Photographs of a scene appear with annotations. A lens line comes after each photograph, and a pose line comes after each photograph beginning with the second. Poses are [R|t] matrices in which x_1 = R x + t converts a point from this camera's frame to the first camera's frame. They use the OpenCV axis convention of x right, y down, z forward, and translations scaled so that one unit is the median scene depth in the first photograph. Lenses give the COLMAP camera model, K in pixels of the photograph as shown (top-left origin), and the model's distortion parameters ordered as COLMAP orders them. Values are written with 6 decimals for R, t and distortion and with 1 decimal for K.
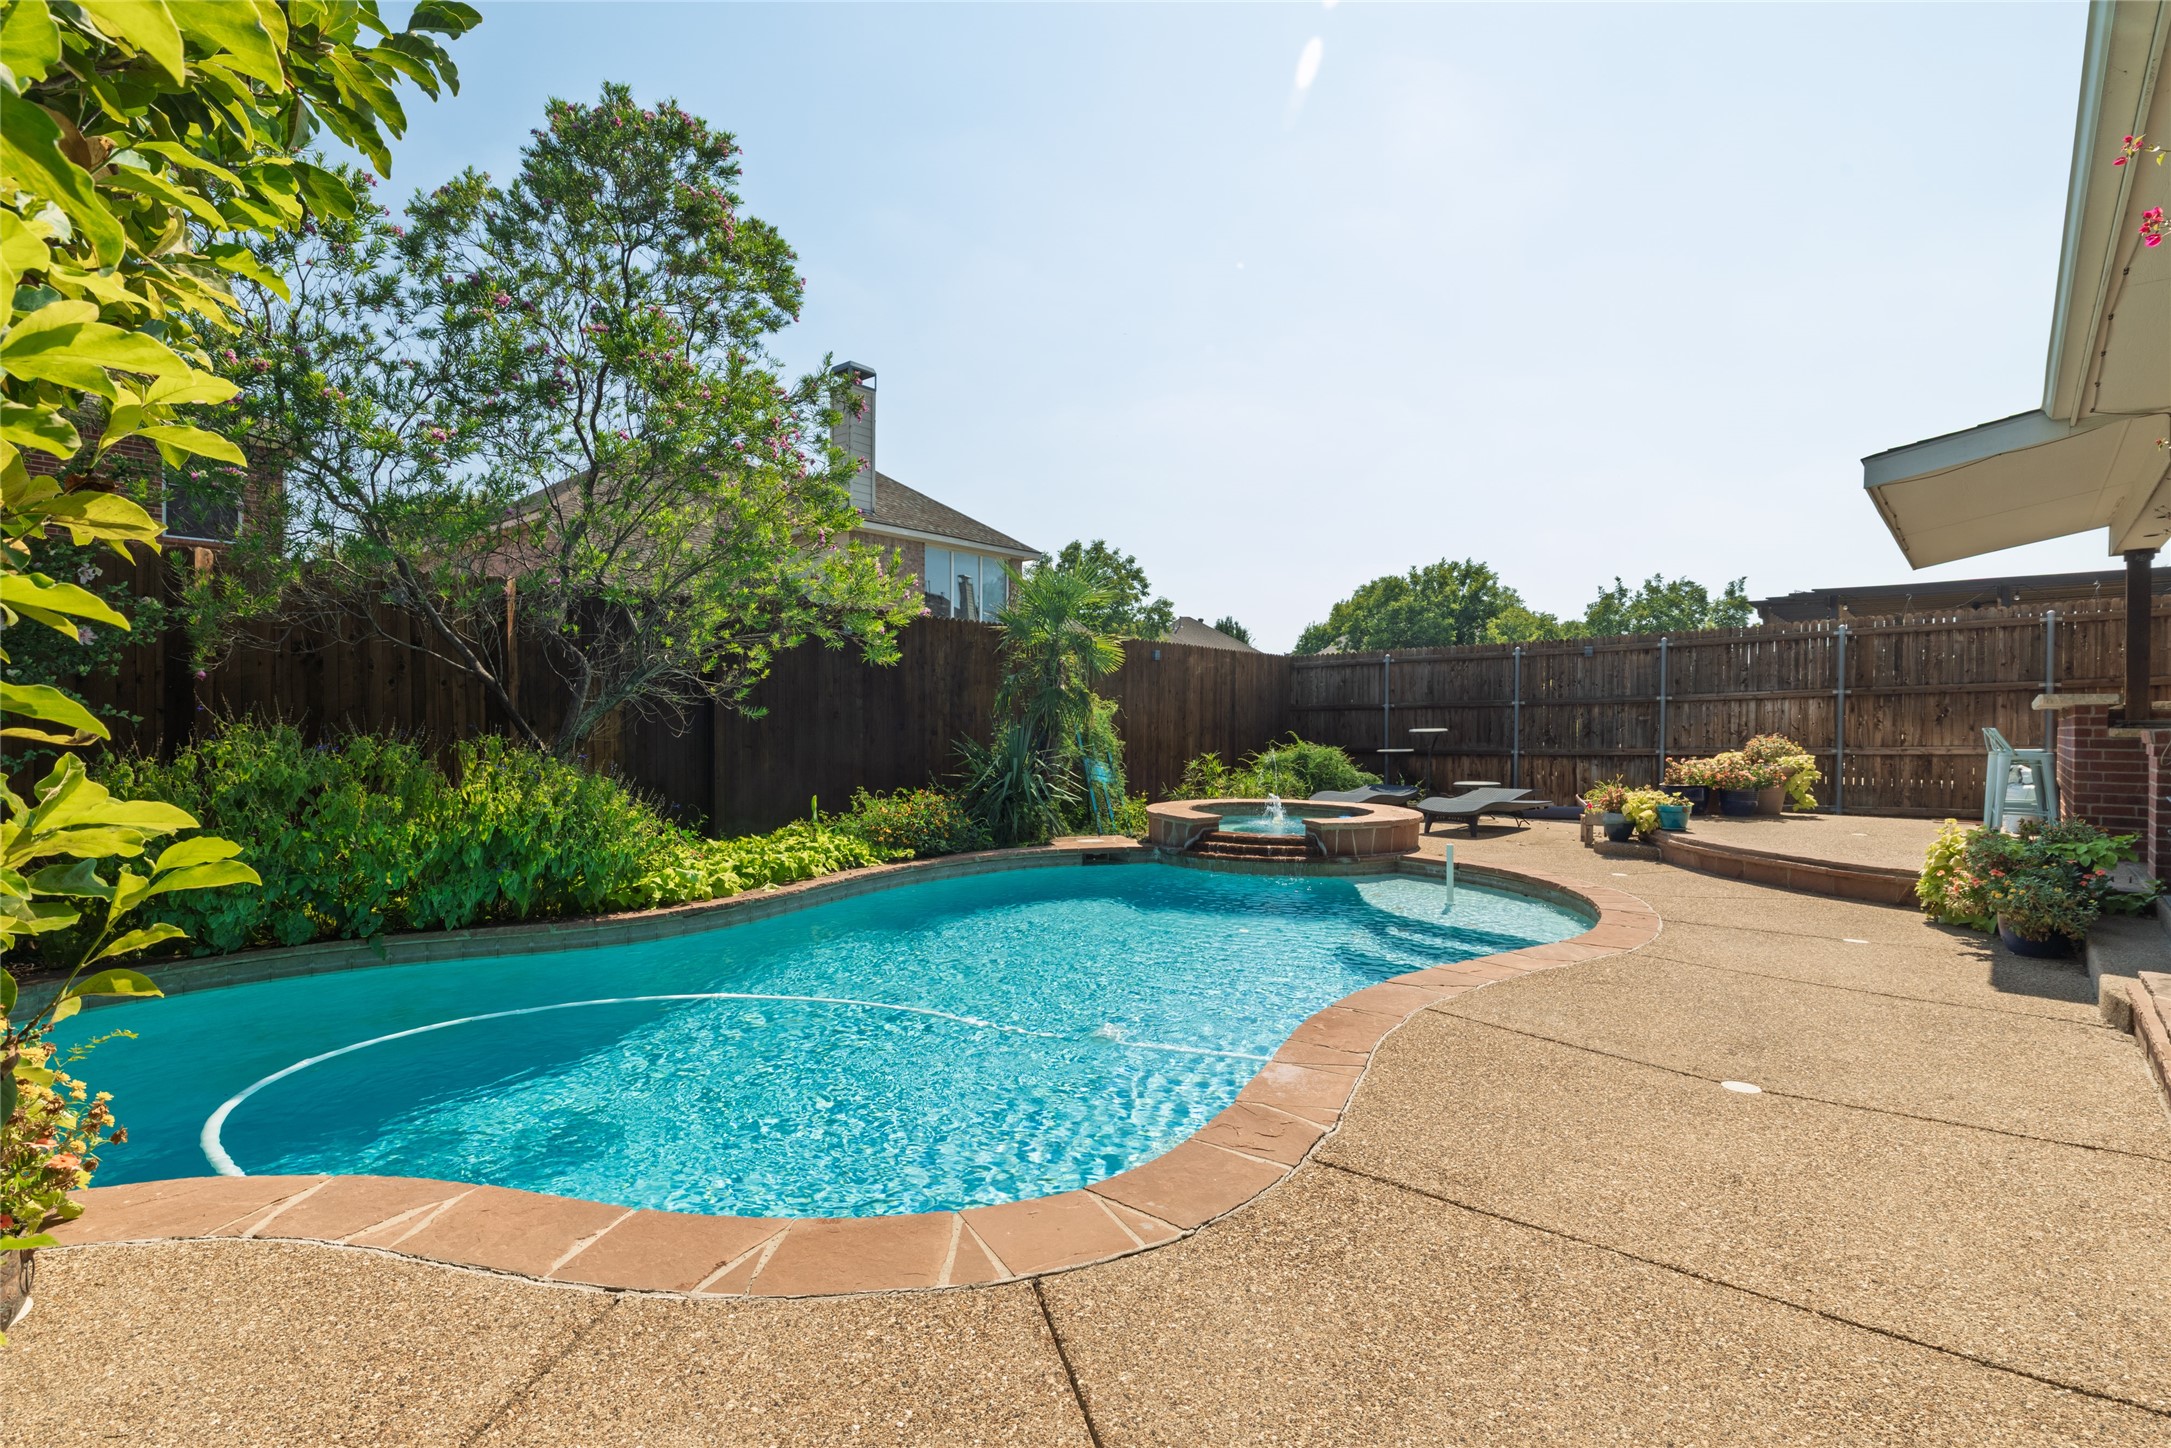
lens RADIAL K [[1066.7, 0, 1085.5], [0, 1066.7, 724.0], [0, 0, 1]] dist [0.001662, -0.000646]
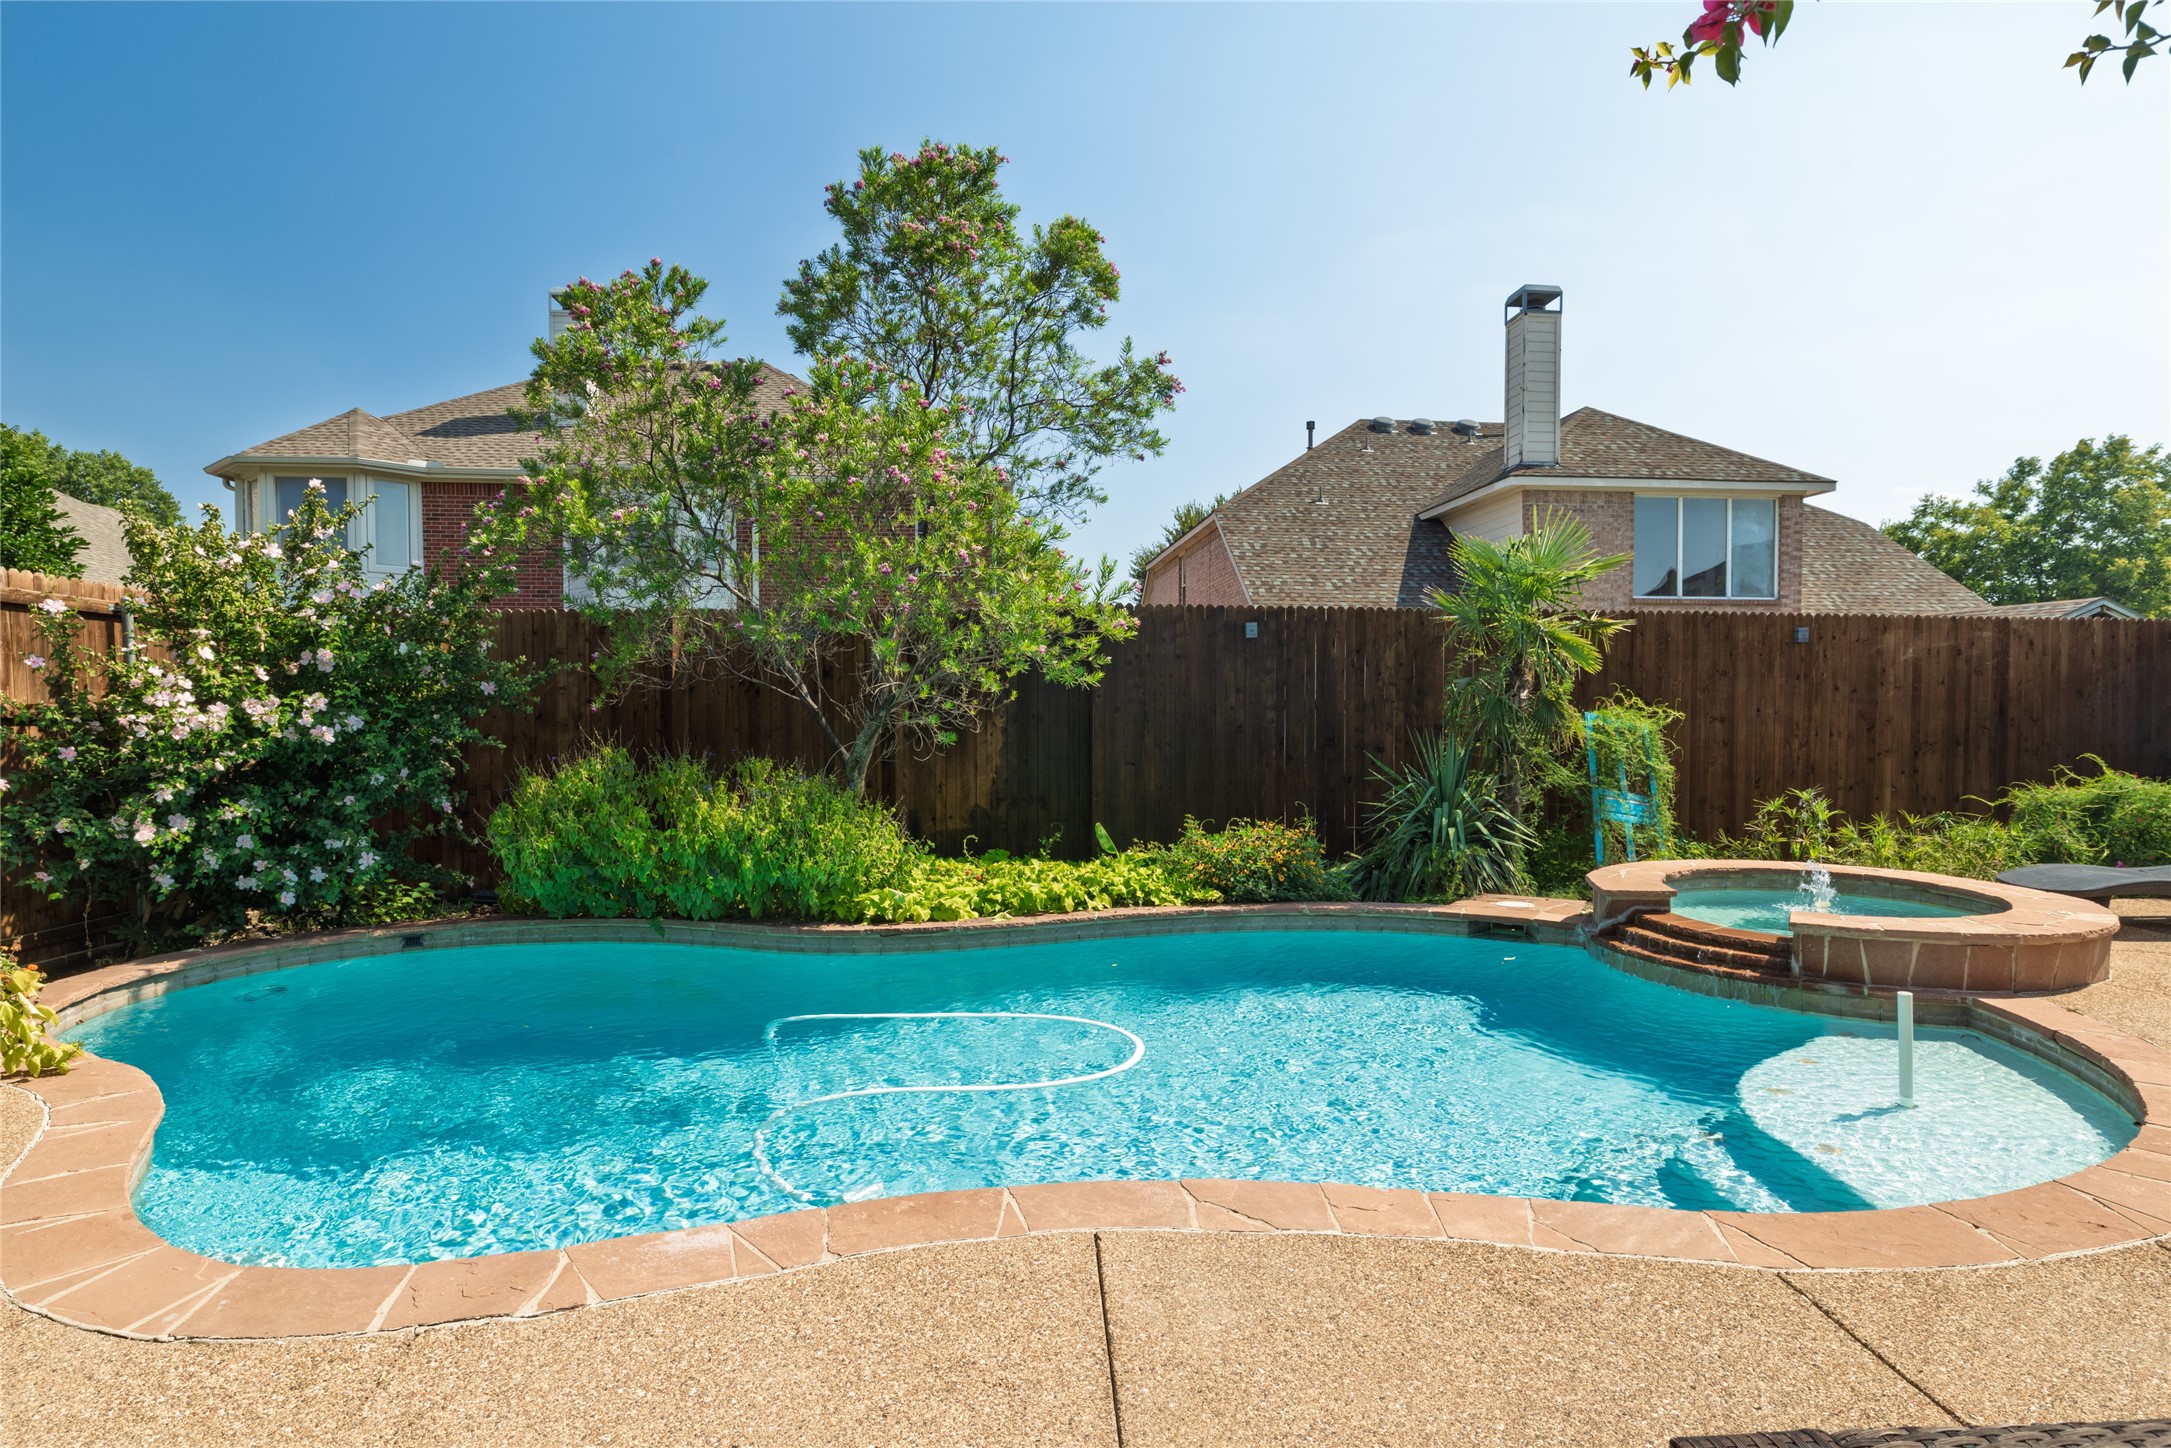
lens RADIAL K [[1182.7, 0, 1085.1], [0, 1182.7, 713.9], [0, 0, 1]] dist [0.001790, -0.001210]
pose [[0.702408, 0.004832, -0.711758, 0.448564], [0.000802, 0.999971, 0.007581, -0.034252], [0.711774, -0.005896, 0.702383, 0.253579]]
